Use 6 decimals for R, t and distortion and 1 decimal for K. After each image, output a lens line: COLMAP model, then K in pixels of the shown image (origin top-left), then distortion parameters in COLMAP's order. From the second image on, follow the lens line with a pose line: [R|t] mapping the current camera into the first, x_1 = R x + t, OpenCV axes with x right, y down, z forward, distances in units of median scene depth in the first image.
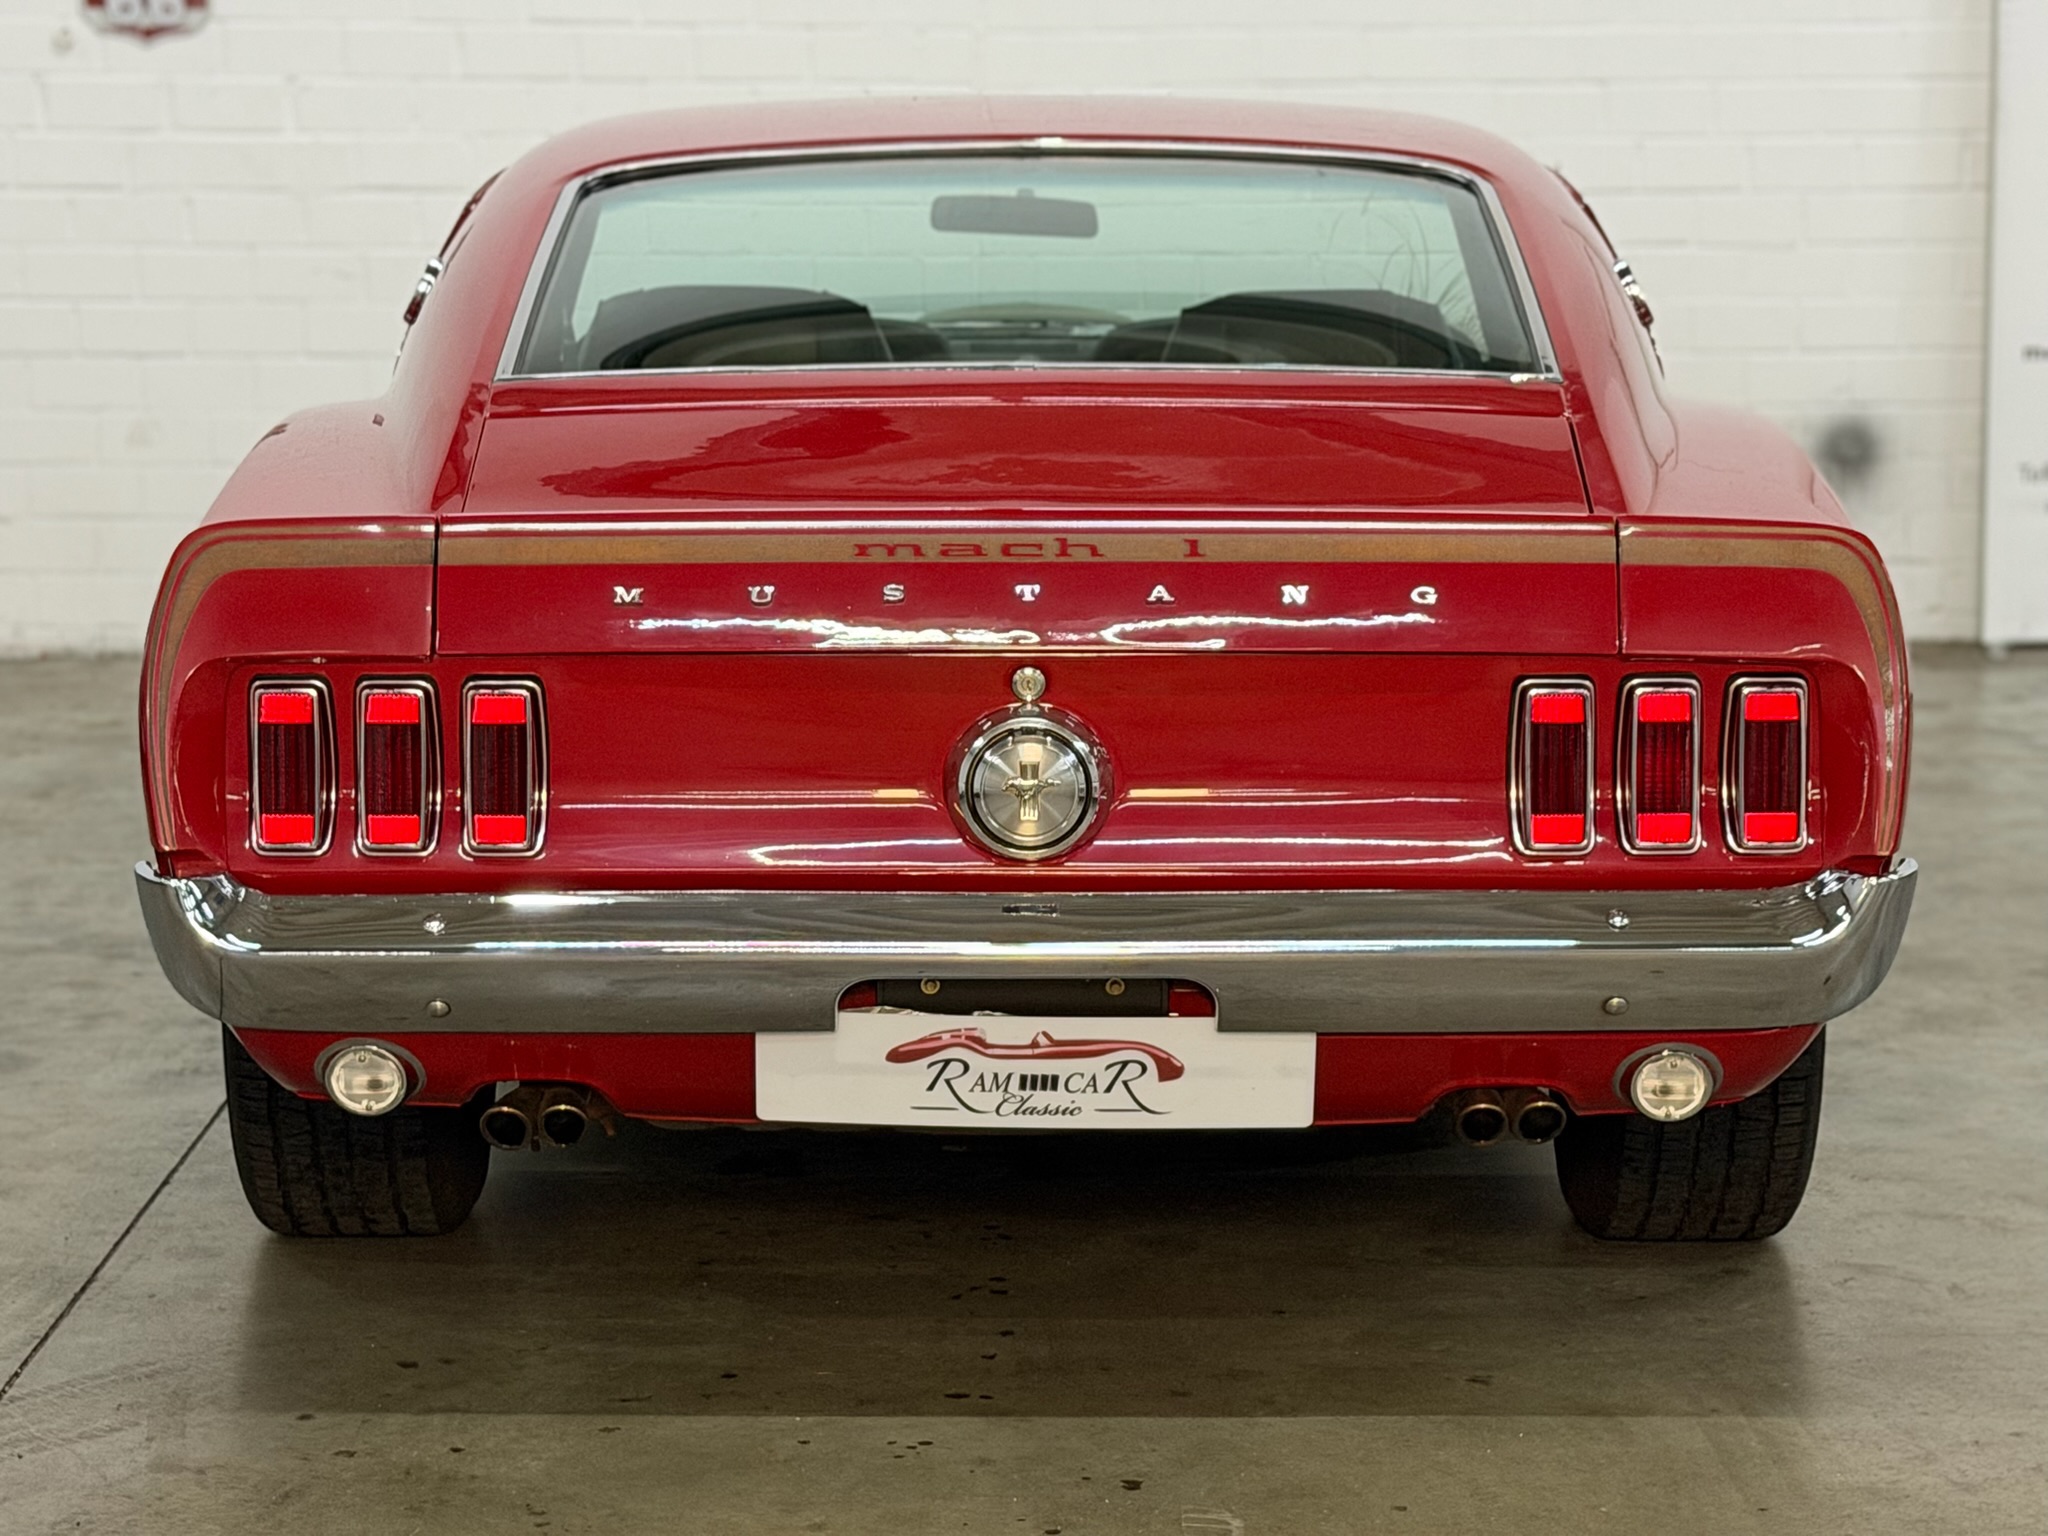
lens RADIAL K [[4541.5, 0, 1024.0], [0, 4541.5, 768.0], [0, 0, 1]] dist [0.074577, 0.294827]
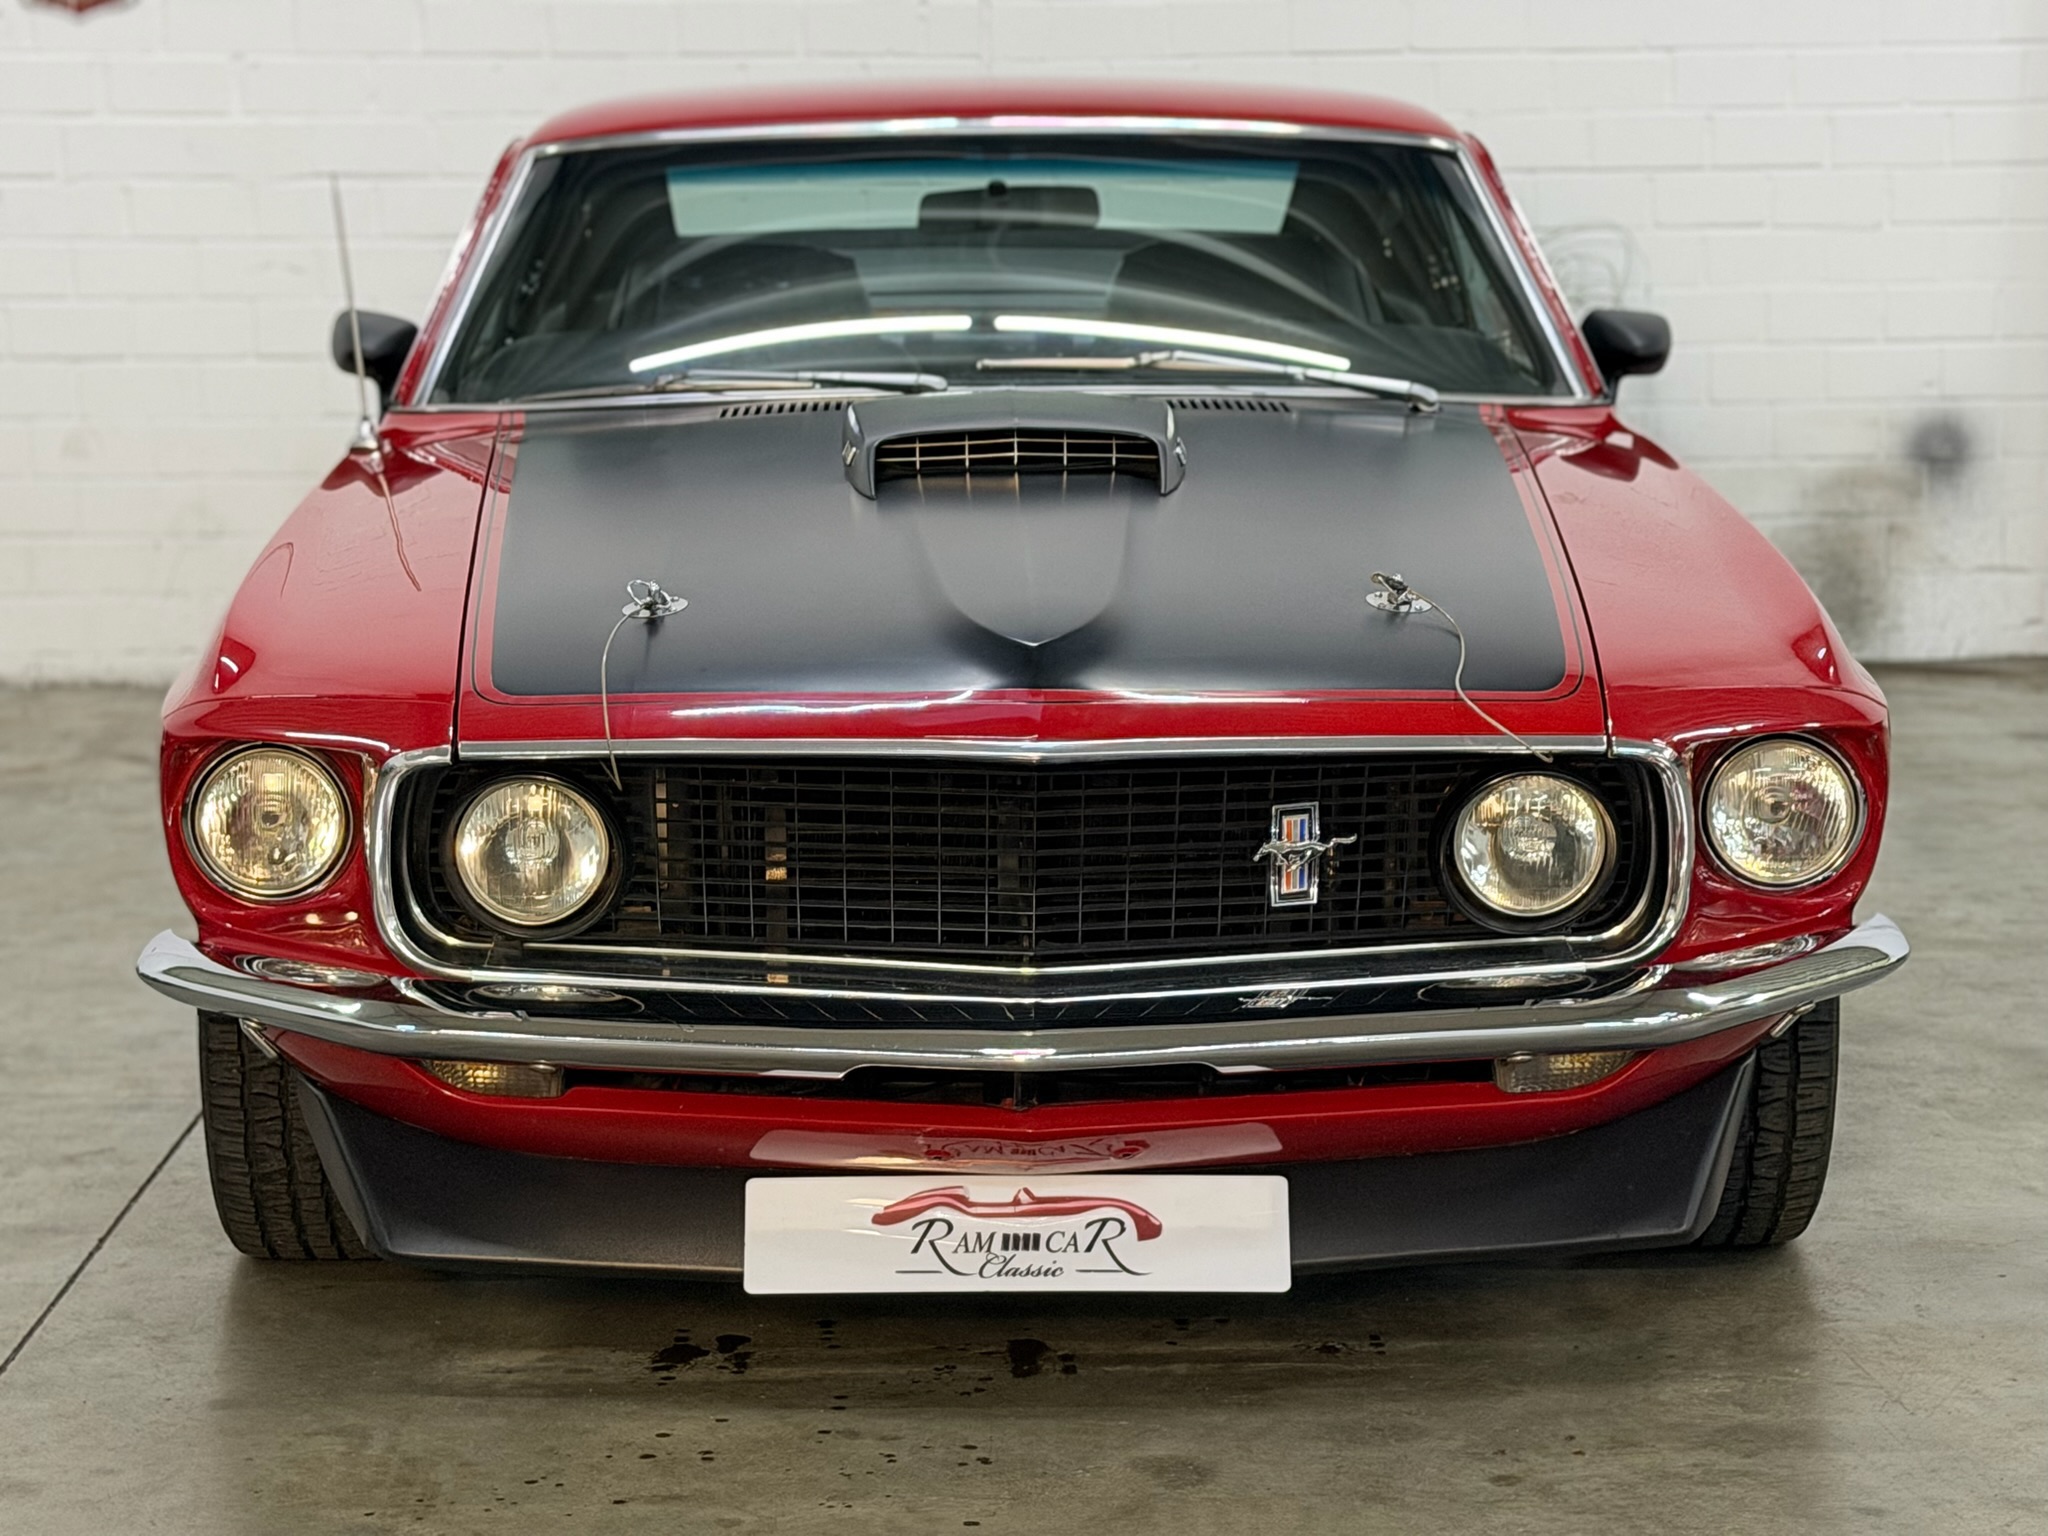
lens RADIAL K [[4541.5, 0, 1024.0], [0, 4541.5, 768.0], [0, 0, 1]] dist [0.074577, 0.294827]
pose [[0.999938, -0.004767, -0.010071, 0.005913], [0.004849, 0.999955, 0.008197, -0.015137], [0.010032, -0.008245, 0.999916, 0.085291]]
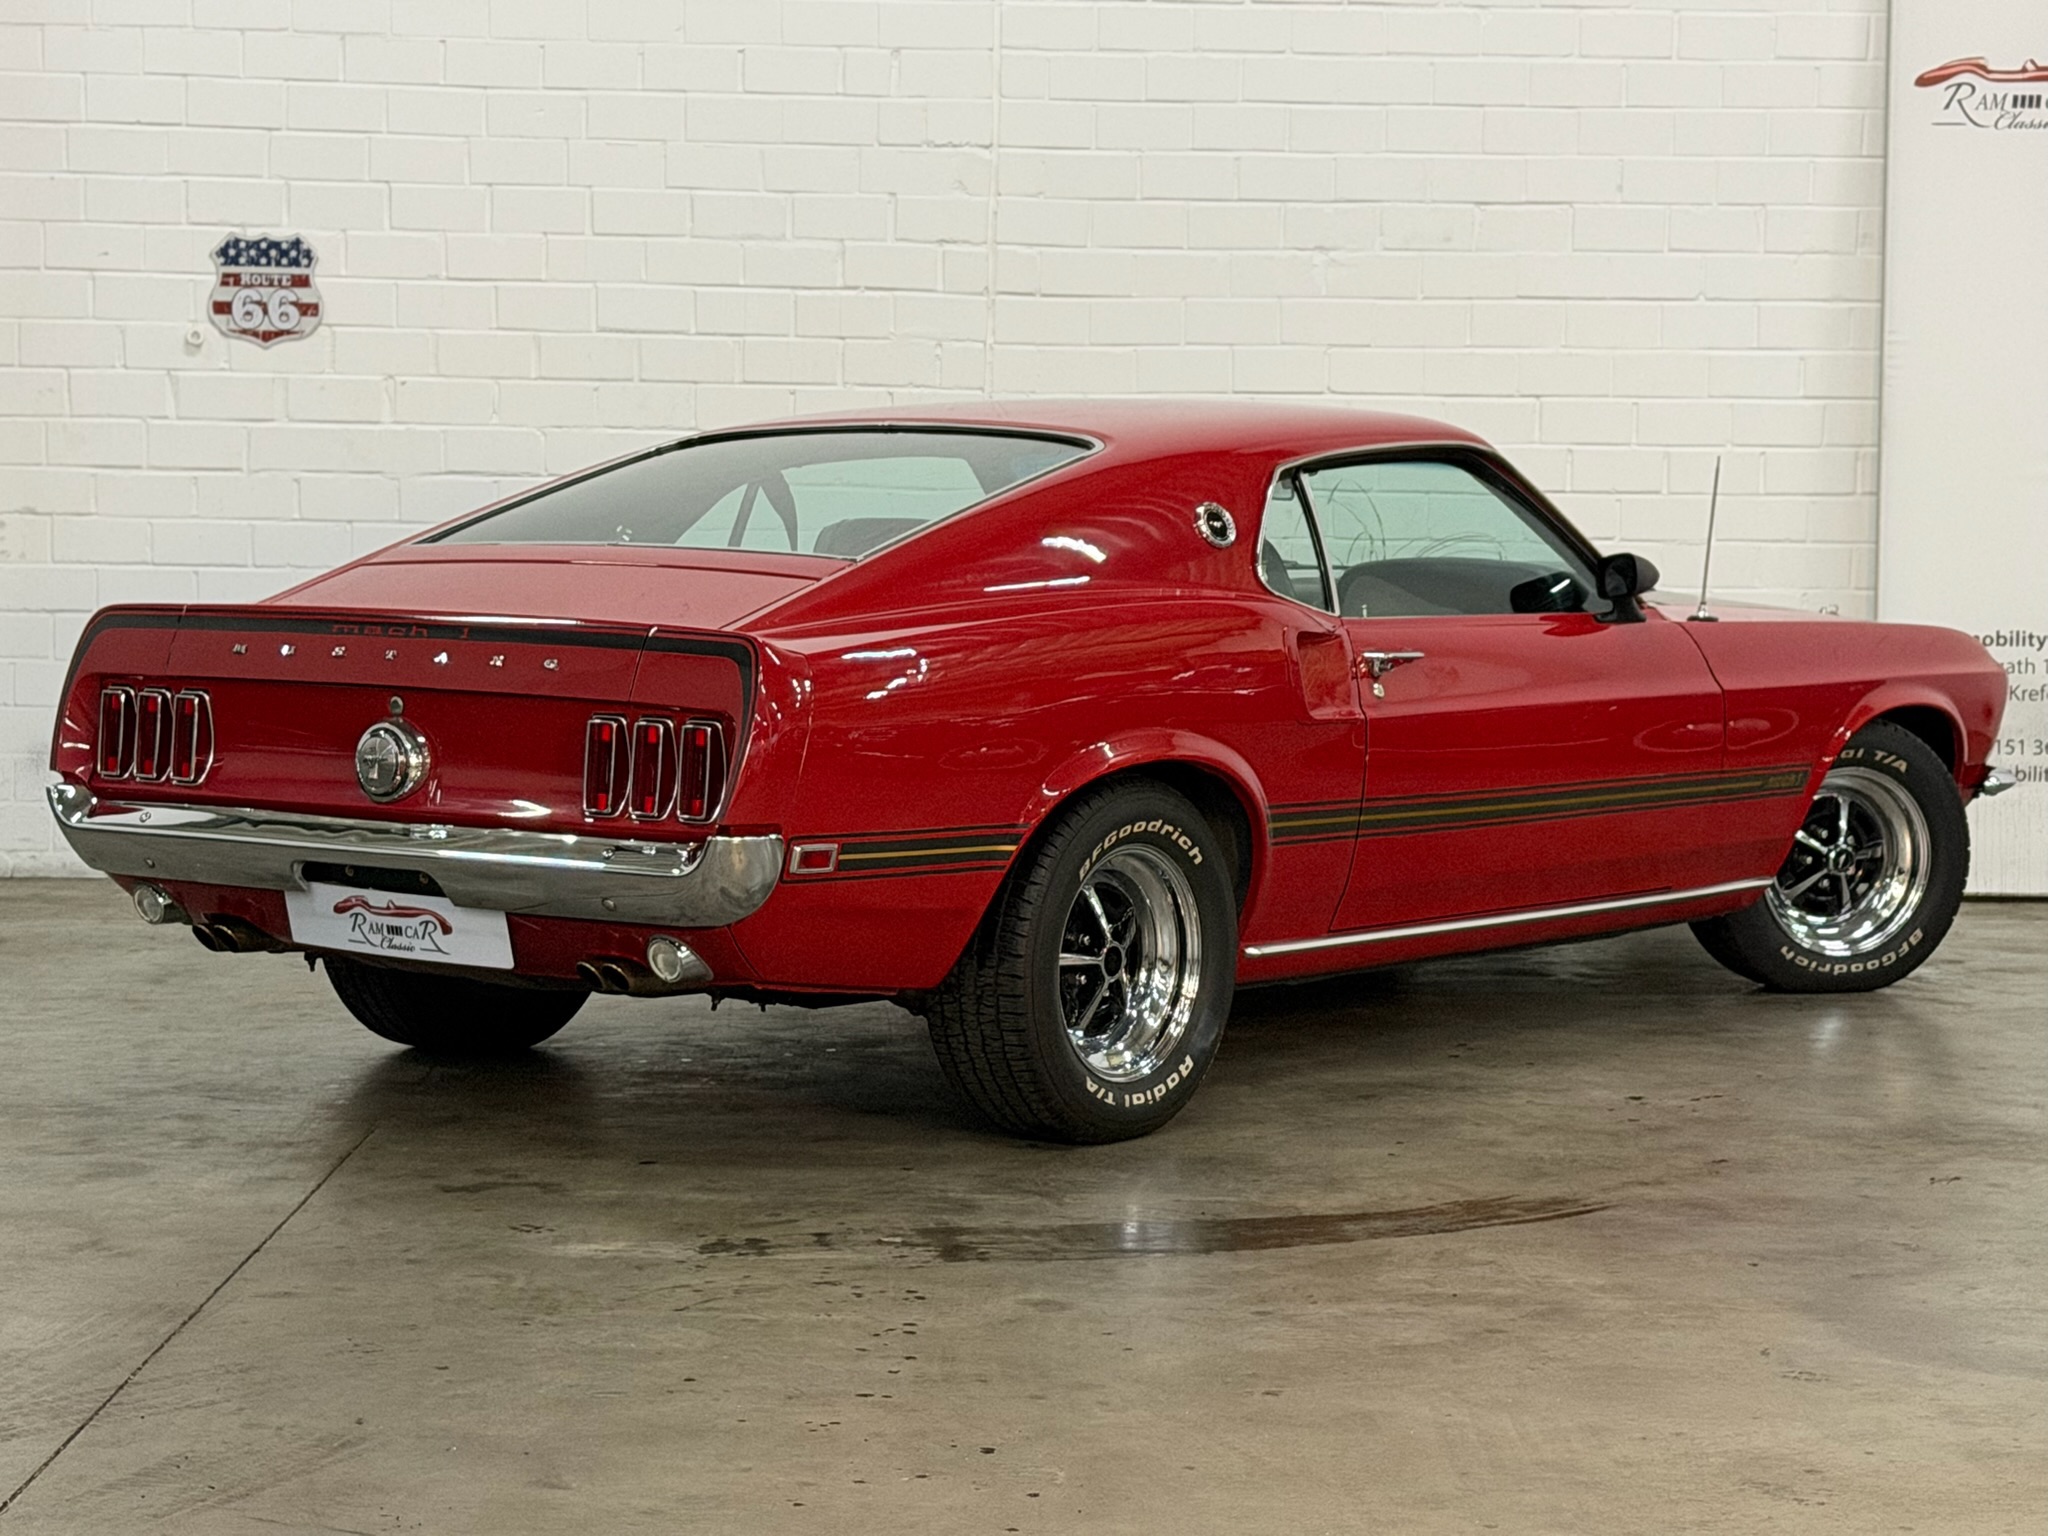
lens RADIAL K [[4487.0, 0, 1024.0], [0, 4487.0, 768.0], [0, 0, 1]] dist [0.116883, 0.181614]
pose [[0.999683, 0.016314, -0.019166, 0.022900], [-0.017536, 0.997701, -0.065458, 0.019078], [0.018054, 0.065773, 0.997671, -0.125182]]
